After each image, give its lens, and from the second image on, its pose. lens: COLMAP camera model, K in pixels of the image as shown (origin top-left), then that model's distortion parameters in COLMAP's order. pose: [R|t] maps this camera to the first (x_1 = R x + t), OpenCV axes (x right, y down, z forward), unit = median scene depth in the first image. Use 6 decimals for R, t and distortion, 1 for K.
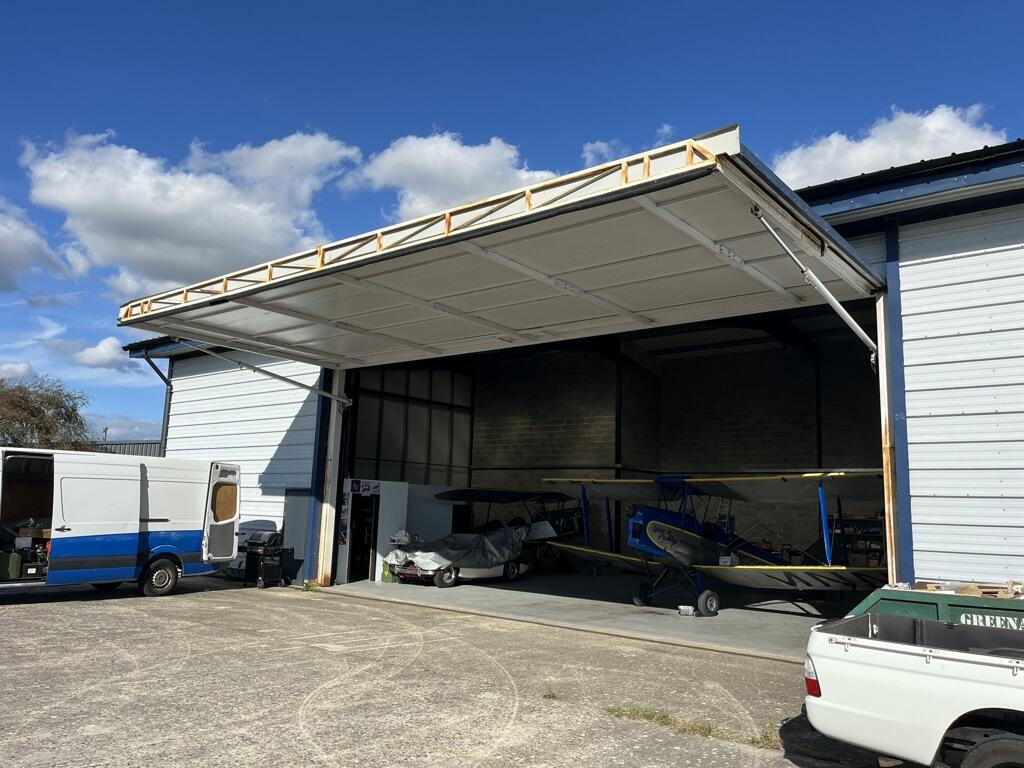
lens RADIAL K [[779.3, 0, 512.0], [0, 779.3, 384.0], [0, 0, 1]] dist [0.064984, -0.089881]
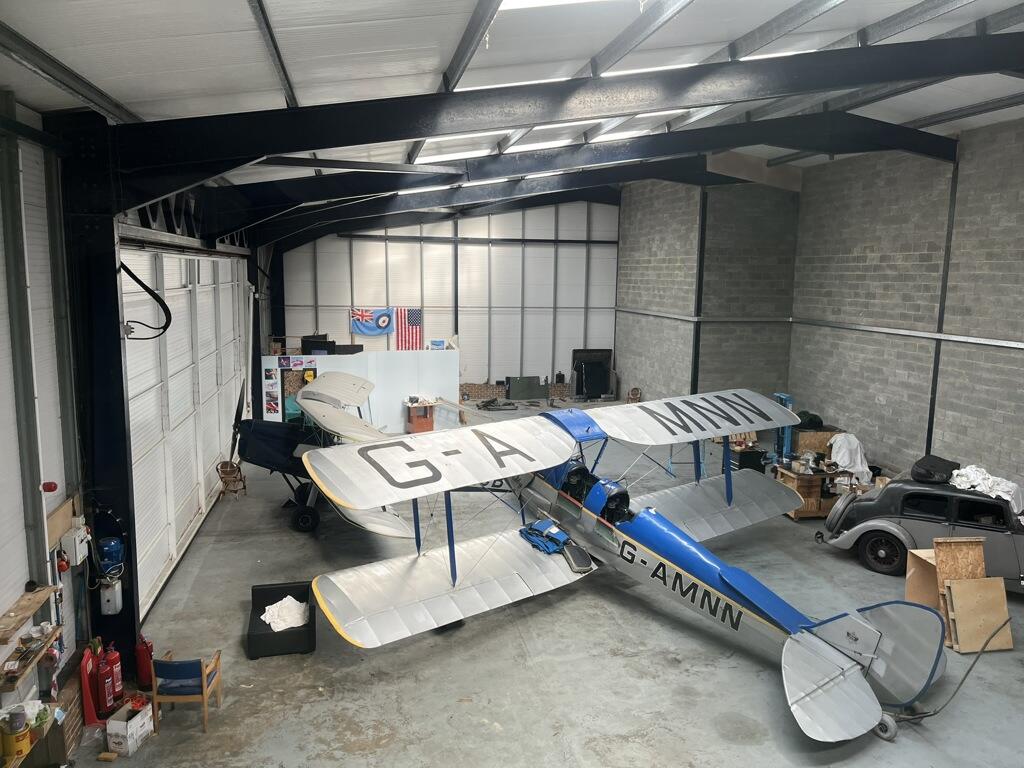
lens RADIAL K [[779.3, 0, 512.0], [0, 779.3, 384.0], [0, 0, 1]] dist [0.064984, -0.089881]
pose [[0.769209, 0.070573, -0.635088, 0.509570], [0.111315, 0.963886, 0.241934, -0.048478], [0.629226, -0.256793, 0.733575, 0.258556]]
